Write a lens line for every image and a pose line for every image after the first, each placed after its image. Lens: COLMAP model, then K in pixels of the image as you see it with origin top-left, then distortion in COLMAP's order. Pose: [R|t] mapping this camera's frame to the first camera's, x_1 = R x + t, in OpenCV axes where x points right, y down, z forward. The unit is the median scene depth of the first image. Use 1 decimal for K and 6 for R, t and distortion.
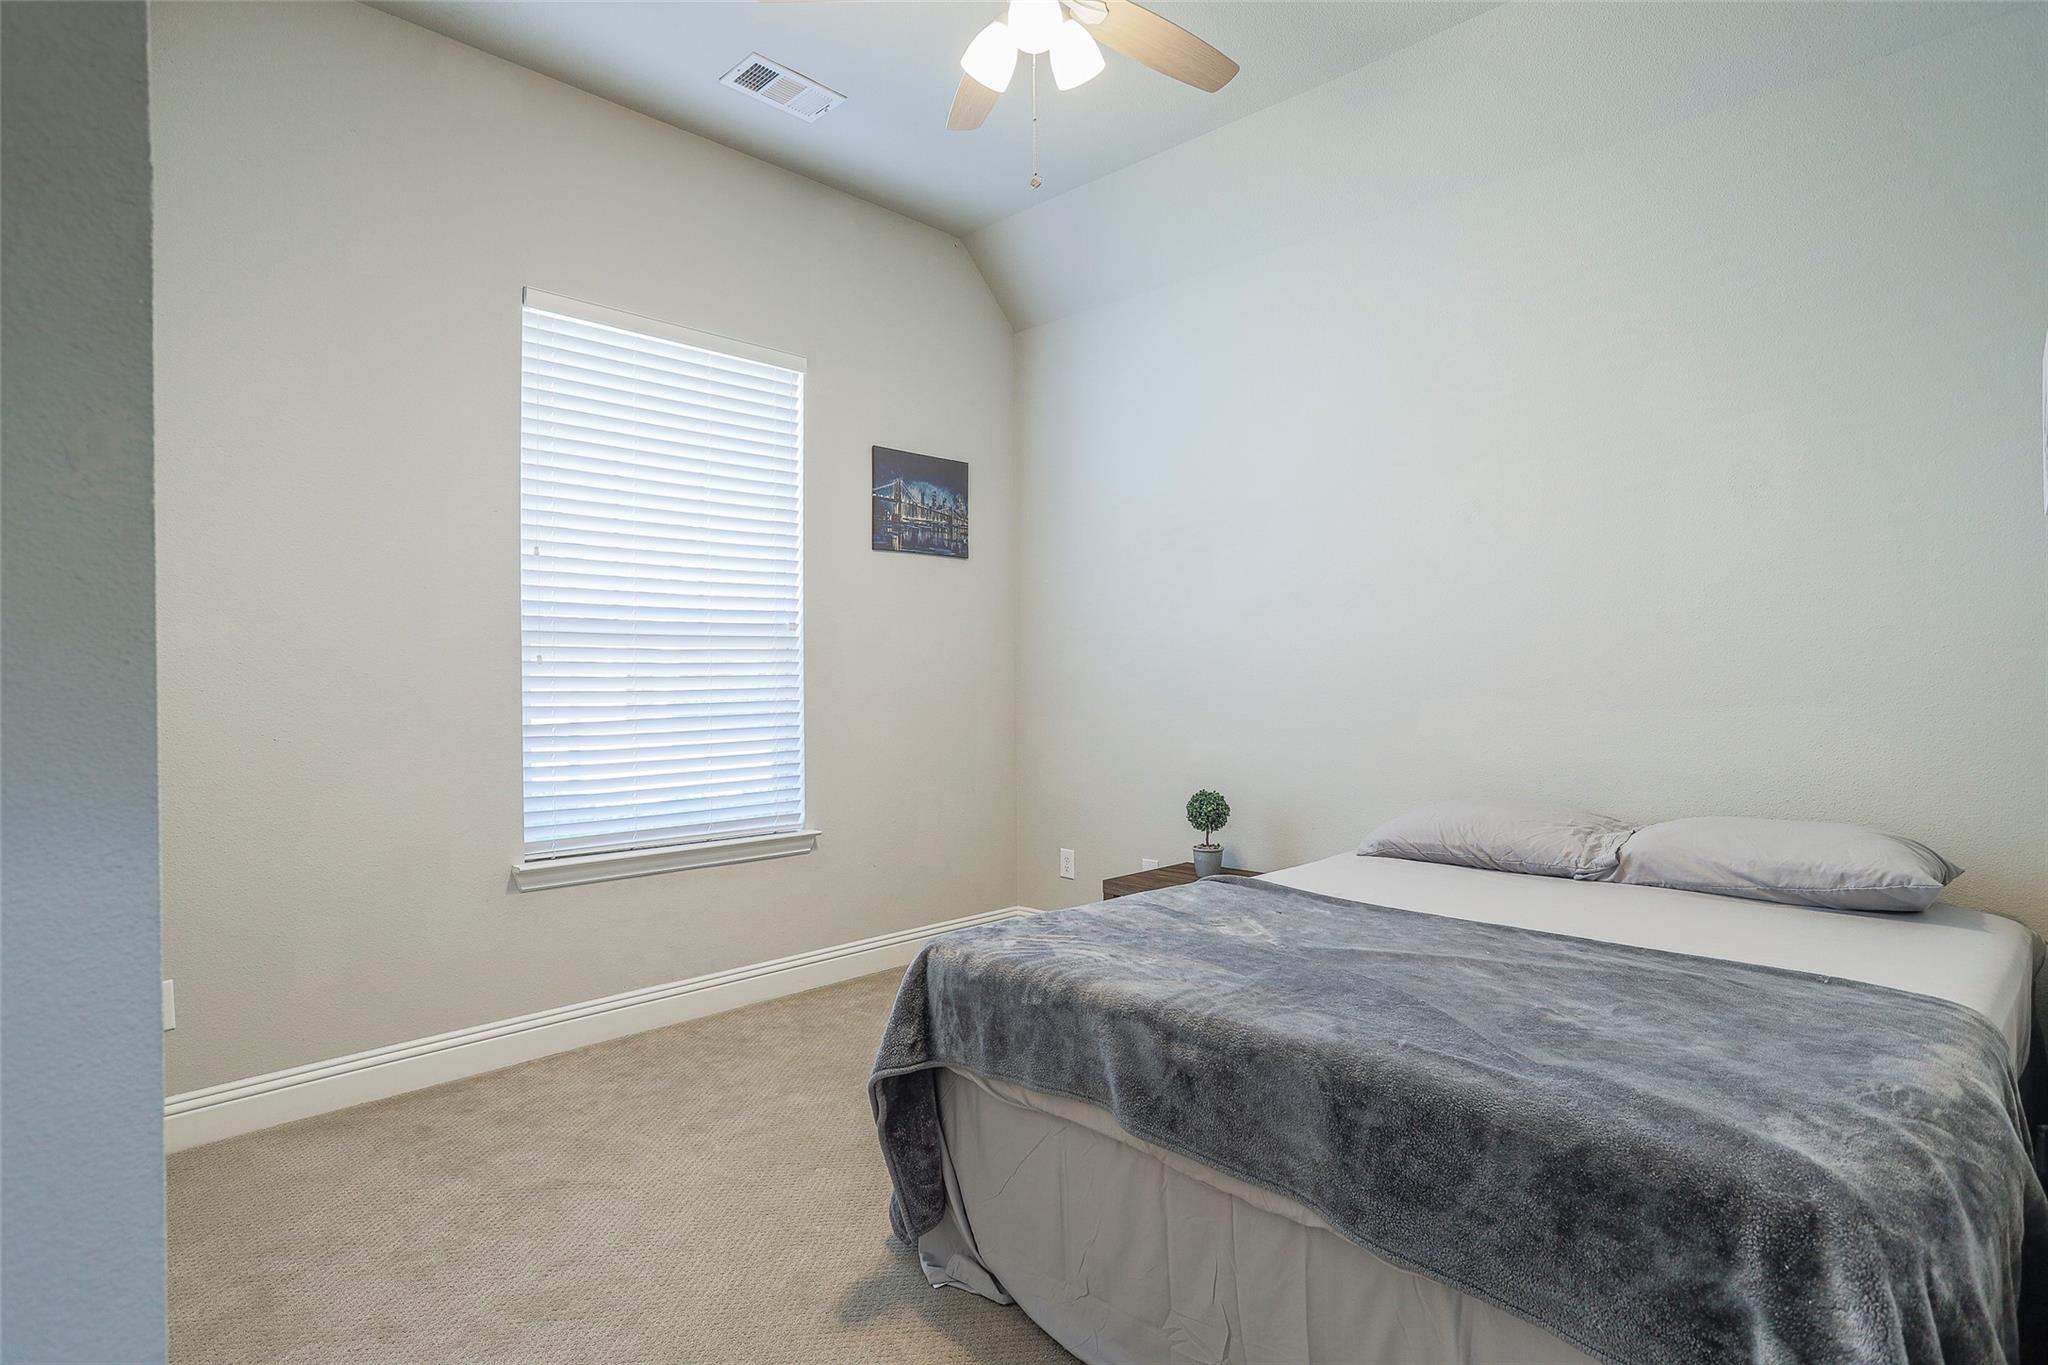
lens RADIAL K [[1046.7, 0, 996.6], [0, 1046.7, 680.1], [0, 0, 1]] dist [-0.052359, 0.029164]
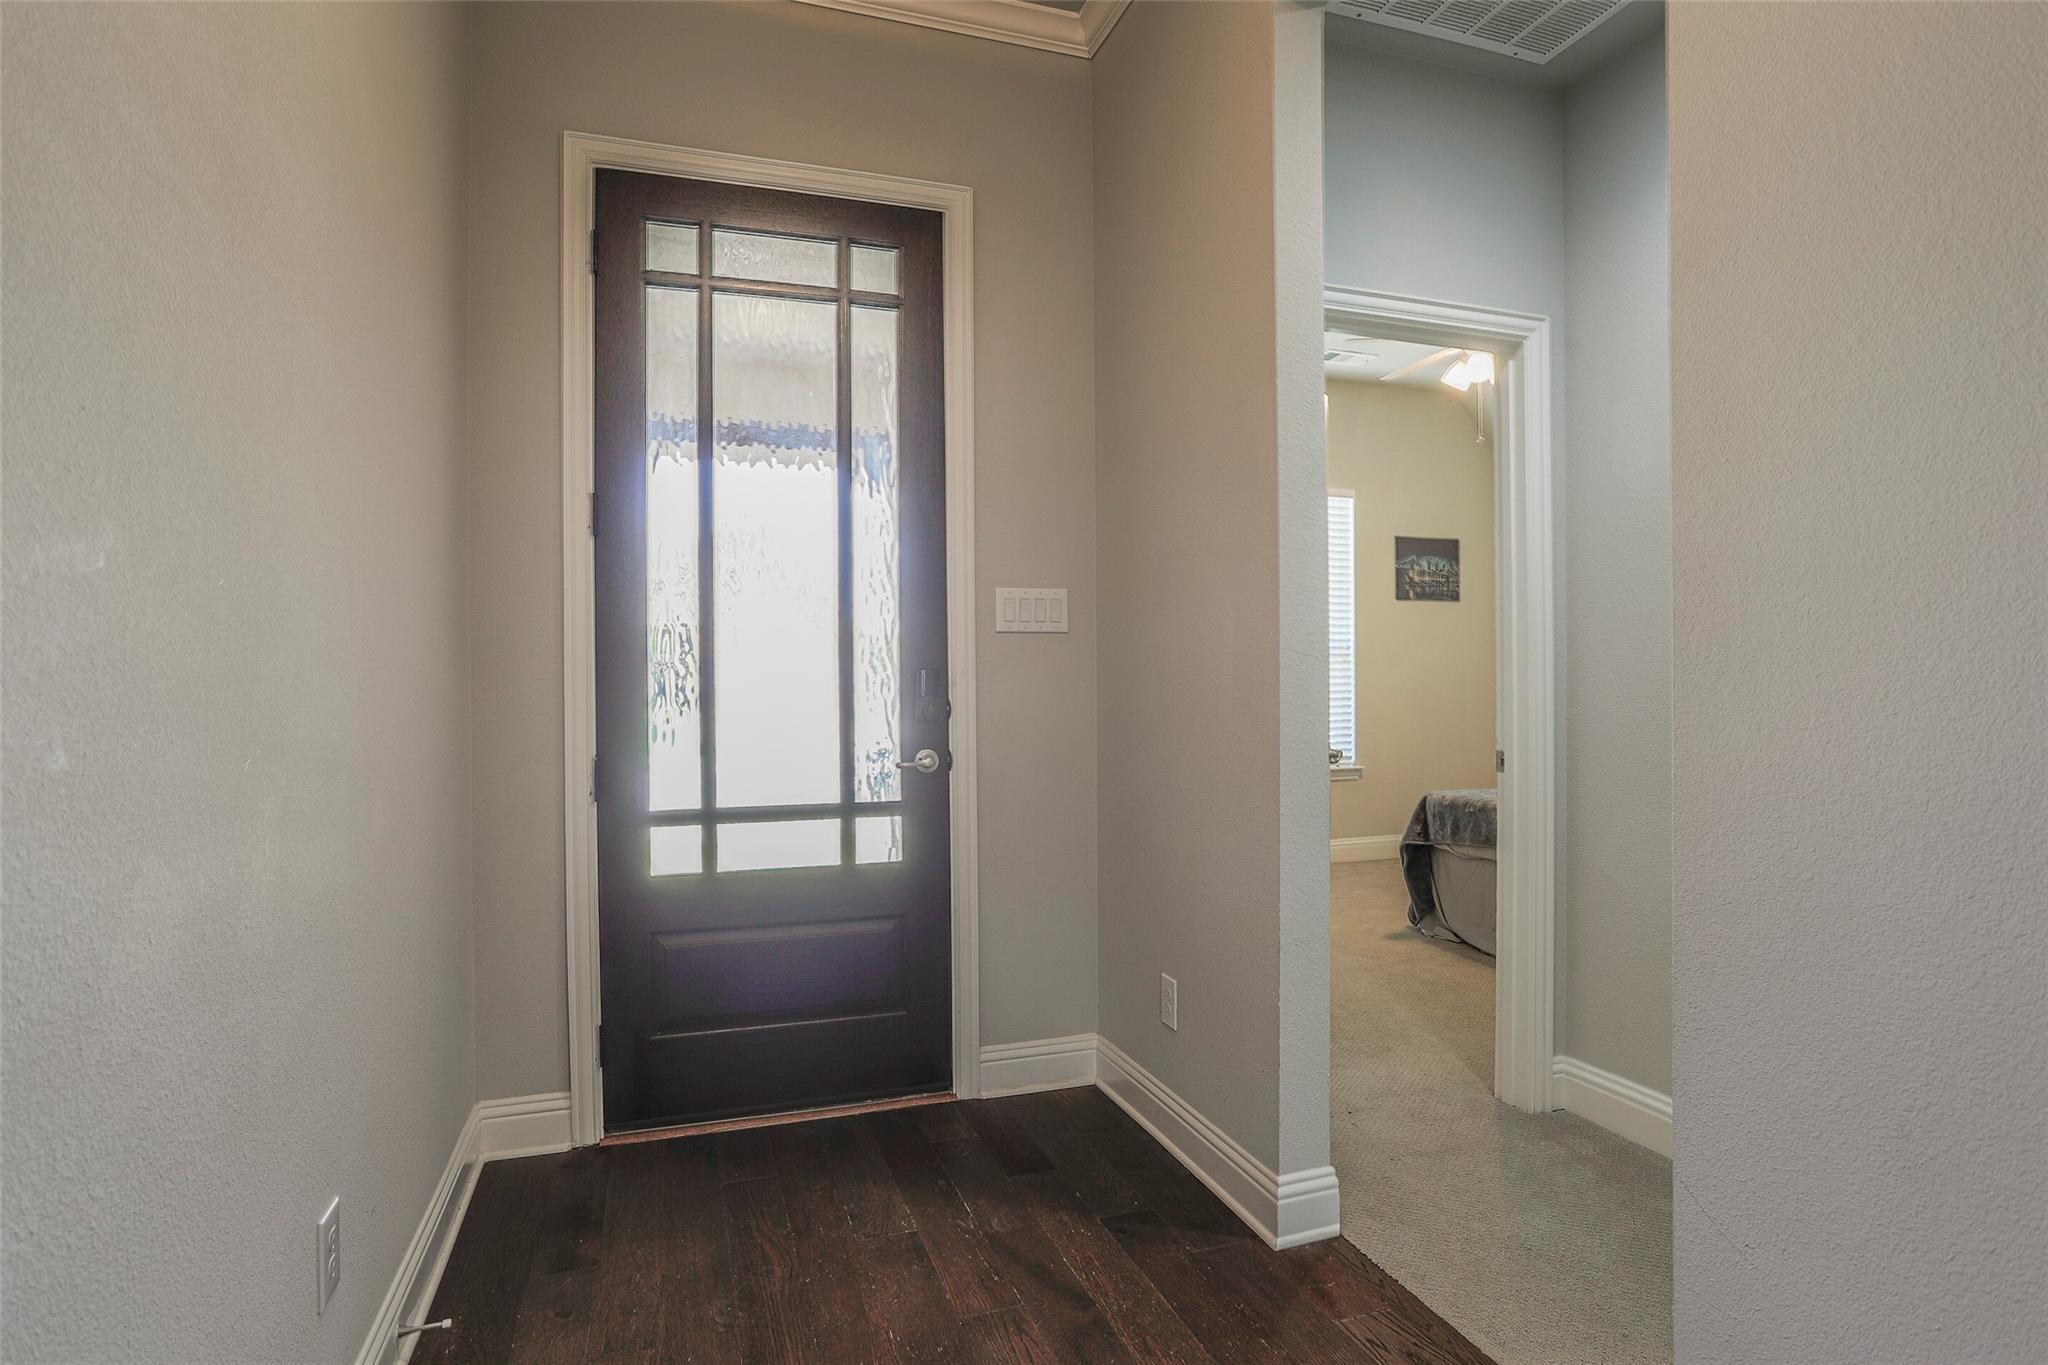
lens RADIAL K [[985.5, 0, 1005.0], [0, 985.5, 678.9], [0, 0, 1]] dist [-0.048990, 0.021580]
pose [[0.882601, -0.001580, -0.470120, 0.065182], [0.004533, 0.999976, 0.005148, -0.010787], [0.470100, -0.006675, 0.882588, -0.690172]]
